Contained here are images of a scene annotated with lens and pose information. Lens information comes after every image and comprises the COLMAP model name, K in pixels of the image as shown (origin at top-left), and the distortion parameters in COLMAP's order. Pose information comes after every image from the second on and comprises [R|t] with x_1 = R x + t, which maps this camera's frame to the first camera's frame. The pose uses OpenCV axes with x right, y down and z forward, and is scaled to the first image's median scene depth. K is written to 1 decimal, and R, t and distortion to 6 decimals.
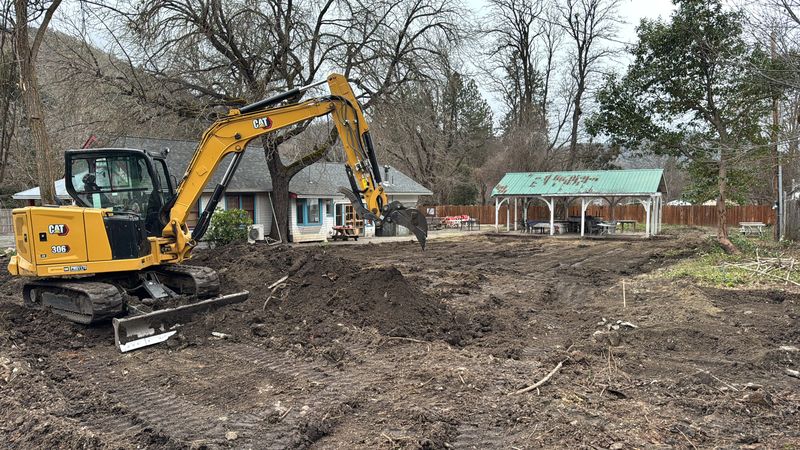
lens RADIAL K [[593.2, 0, 390.8], [0, 593.2, 240.4], [0, 0, 1]] dist [0.053488, -0.019640]
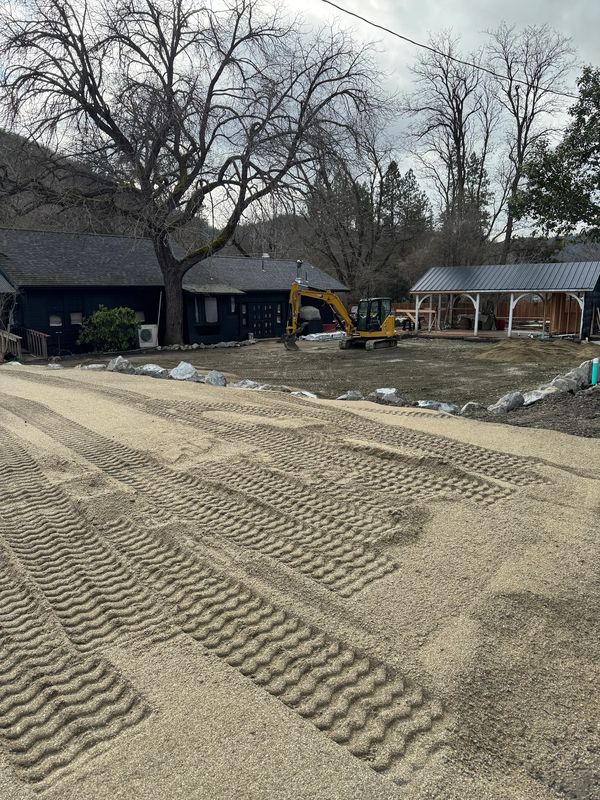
lens RADIAL K [[562.6, 0, 292.6], [0, 562.6, 397.9], [0, 0, 1]] dist [0.063325, -0.064121]
pose [[0.997464, 0.011291, -0.070278, 0.040170], [-0.003496, 0.993918, 0.110065, -0.006907], [0.071094, -0.109540, 0.991437, 0.078384]]
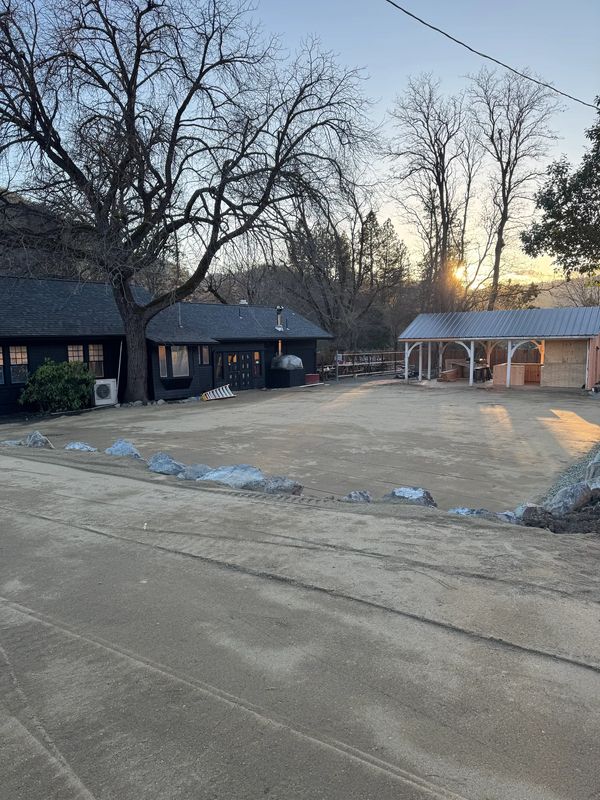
lens RADIAL K [[562.6, 0, 300.2], [0, 562.6, 400.1], [0, 0, 1]] dist [0.063325, -0.064121]
pose [[0.999638, -0.006858, -0.026026, 0.037302], [0.007731, 0.999406, 0.033592, -0.013928], [0.025780, -0.033781, 0.999097, 0.147074]]
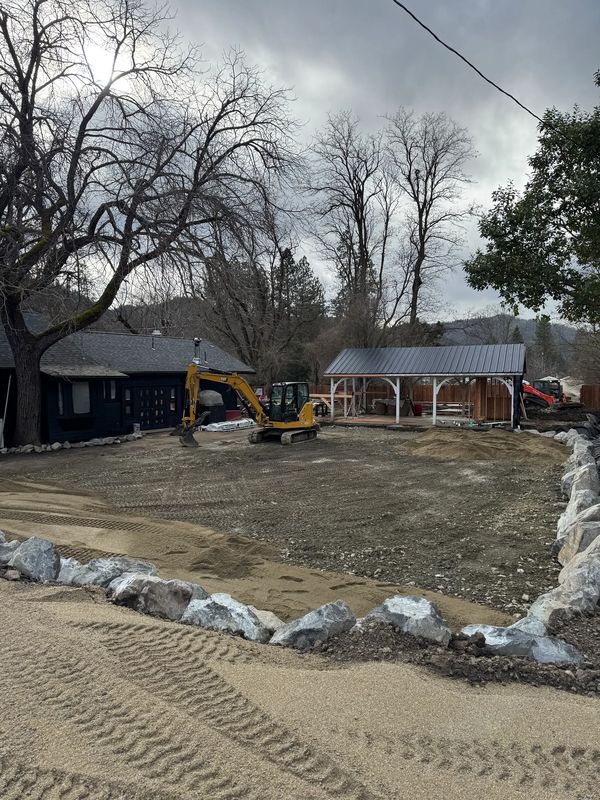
lens RADIAL K [[562.6, 0, 294.8], [0, 562.6, 399.8], [0, 0, 1]] dist [0.063325, -0.064121]
pose [[0.993446, -0.006734, 0.114106, 0.031459], [0.009704, 0.999628, -0.025494, -0.018025], [-0.113892, 0.026434, 0.993141, 0.191476]]
